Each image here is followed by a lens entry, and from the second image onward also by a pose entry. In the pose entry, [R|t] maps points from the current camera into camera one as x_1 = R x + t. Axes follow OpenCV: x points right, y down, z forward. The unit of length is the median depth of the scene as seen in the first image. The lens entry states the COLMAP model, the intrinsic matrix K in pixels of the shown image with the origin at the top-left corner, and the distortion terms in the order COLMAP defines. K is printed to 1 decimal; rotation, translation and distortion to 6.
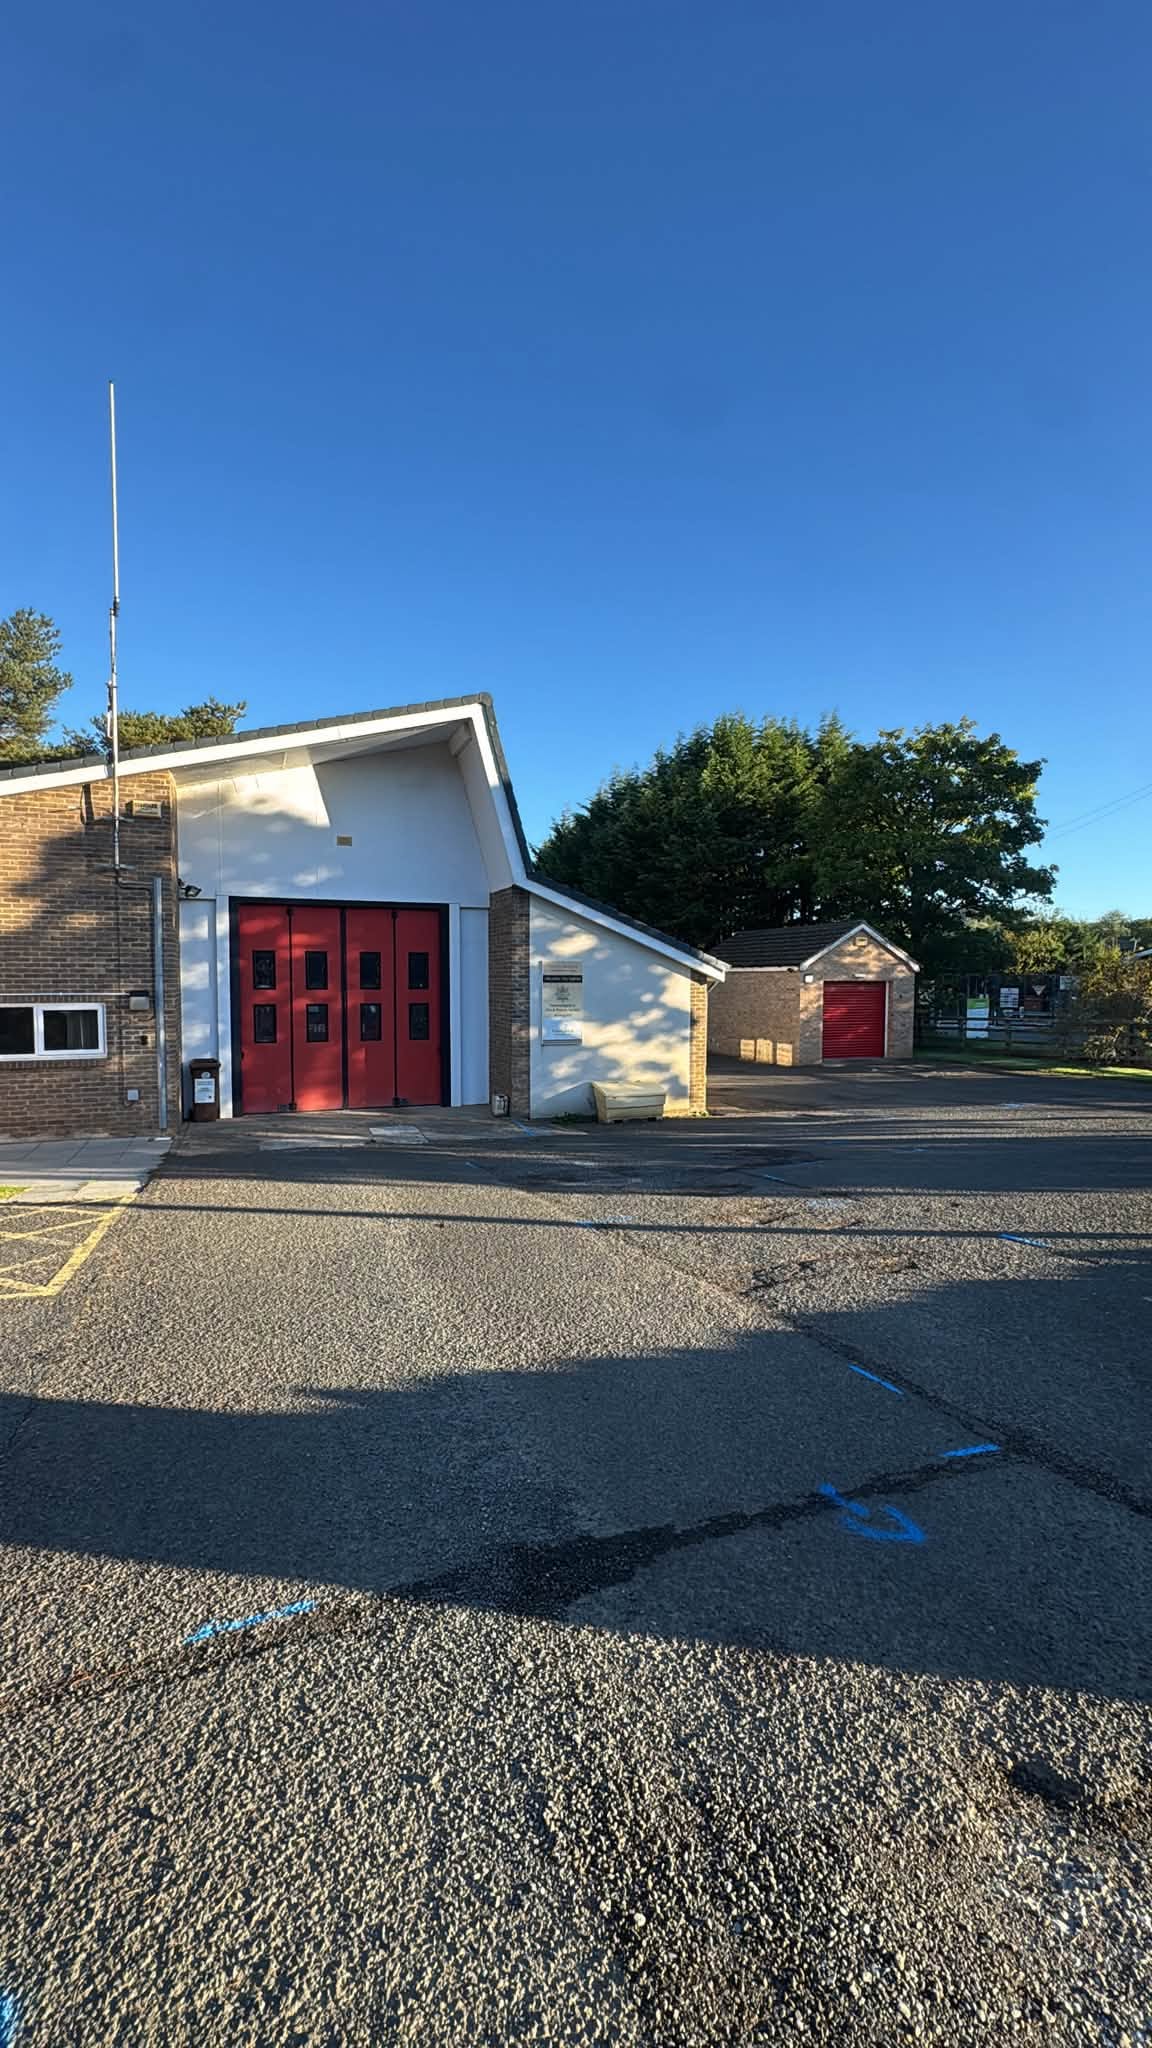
lens RADIAL K [[847.4, 0, 576.0], [0, 847.4, 1024.0], [0, 0, 1]] dist [-0.001724, -0.000276]
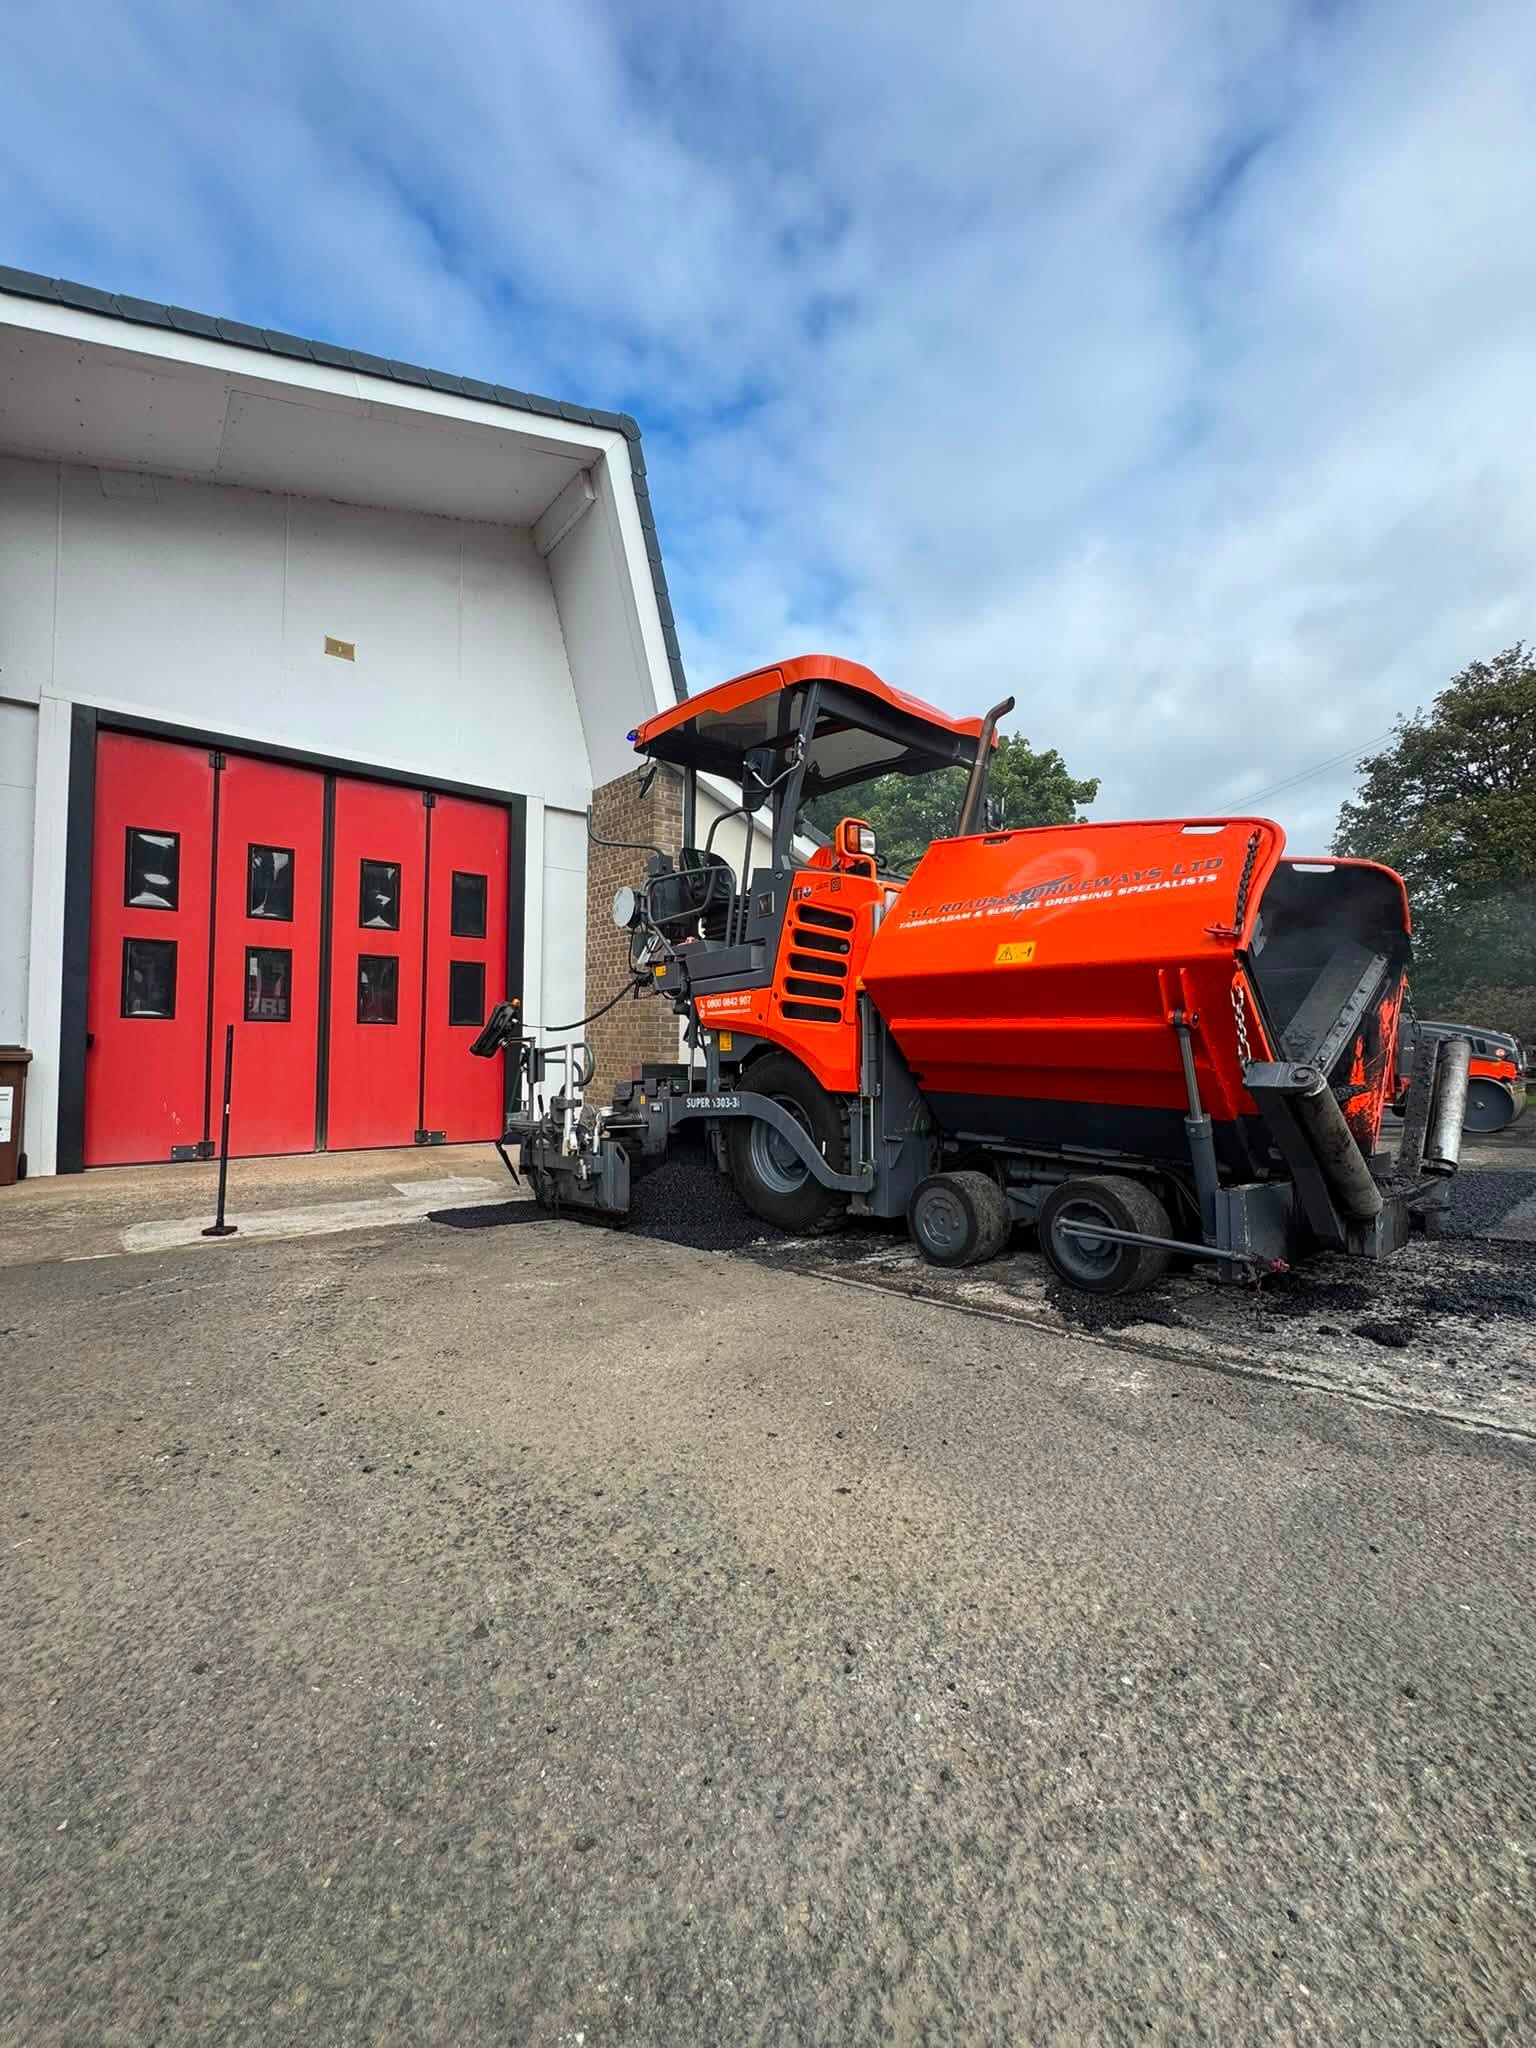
lens RADIAL K [[801.9, 0, 768.0], [0, 801.9, 1024.0], [0, 0, 1]] dist [-0.000468, -0.000056]
pose [[0.954679, 0.017621, 0.297115, -0.092617], [0.000421, 0.998165, -0.060553, 0.031358], [-0.297637, 0.057934, 0.952920, 0.256837]]
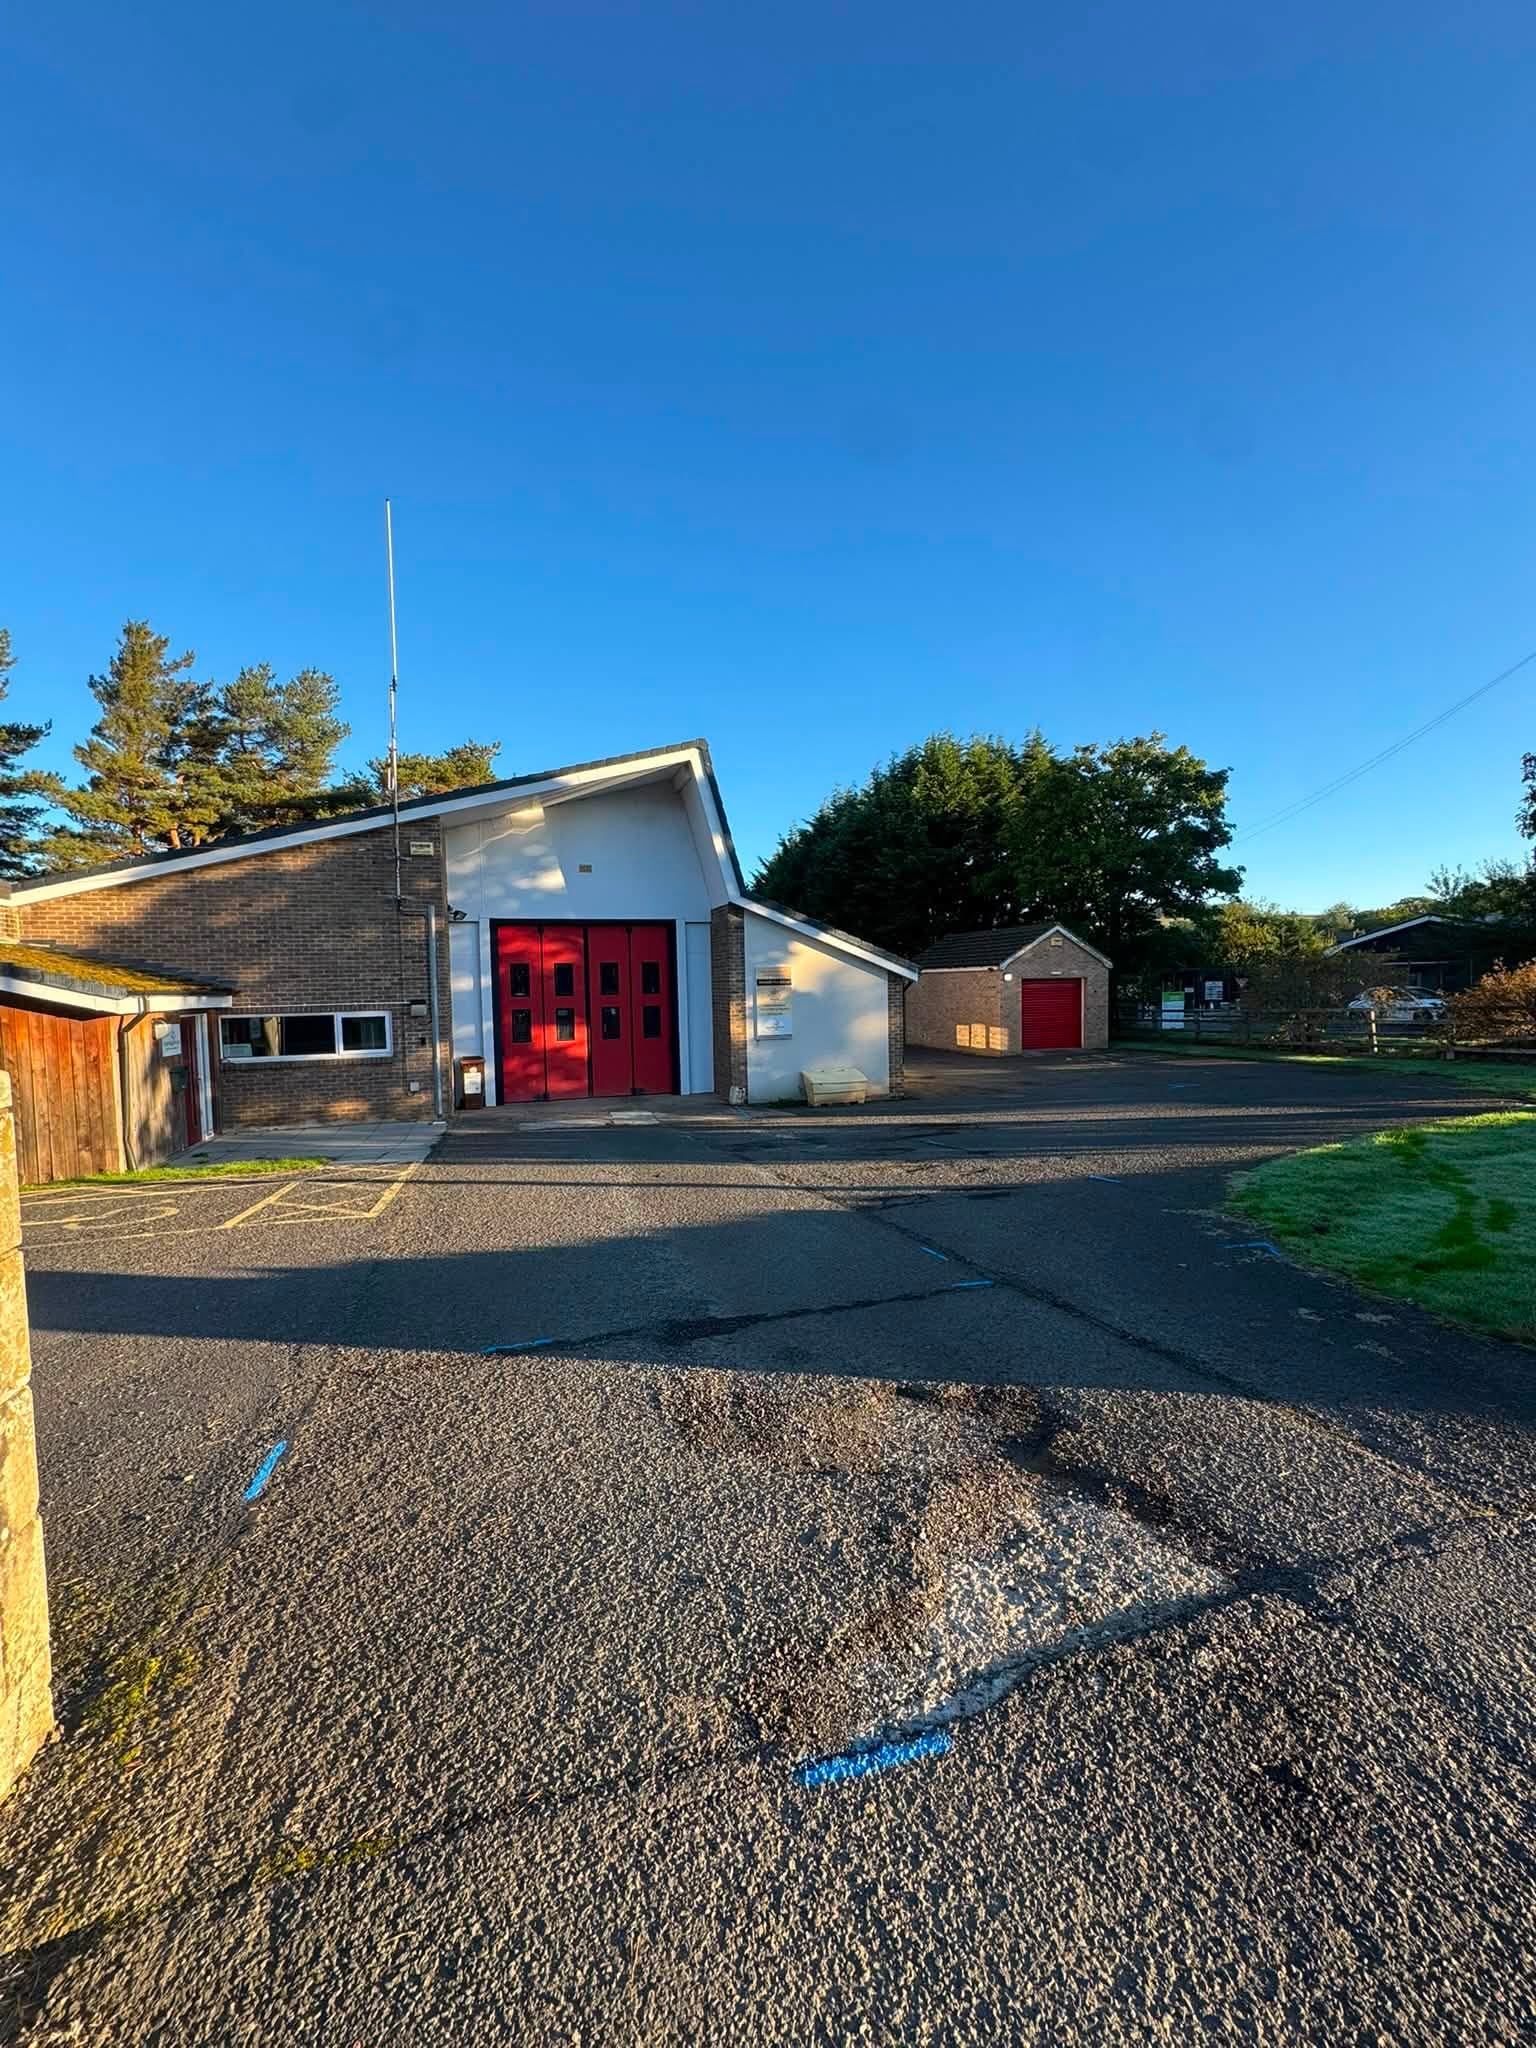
lens RADIAL K [[808.7, 0, 768.0], [0, 808.7, 1024.0], [0, 0, 1]] dist [-0.000017, -0.000090]
pose [[0.998172, -0.018815, -0.057425, 0.022680], [0.018737, 0.999823, -0.001906, 0.003256], [0.057451, 0.000827, 0.998348, -0.059227]]
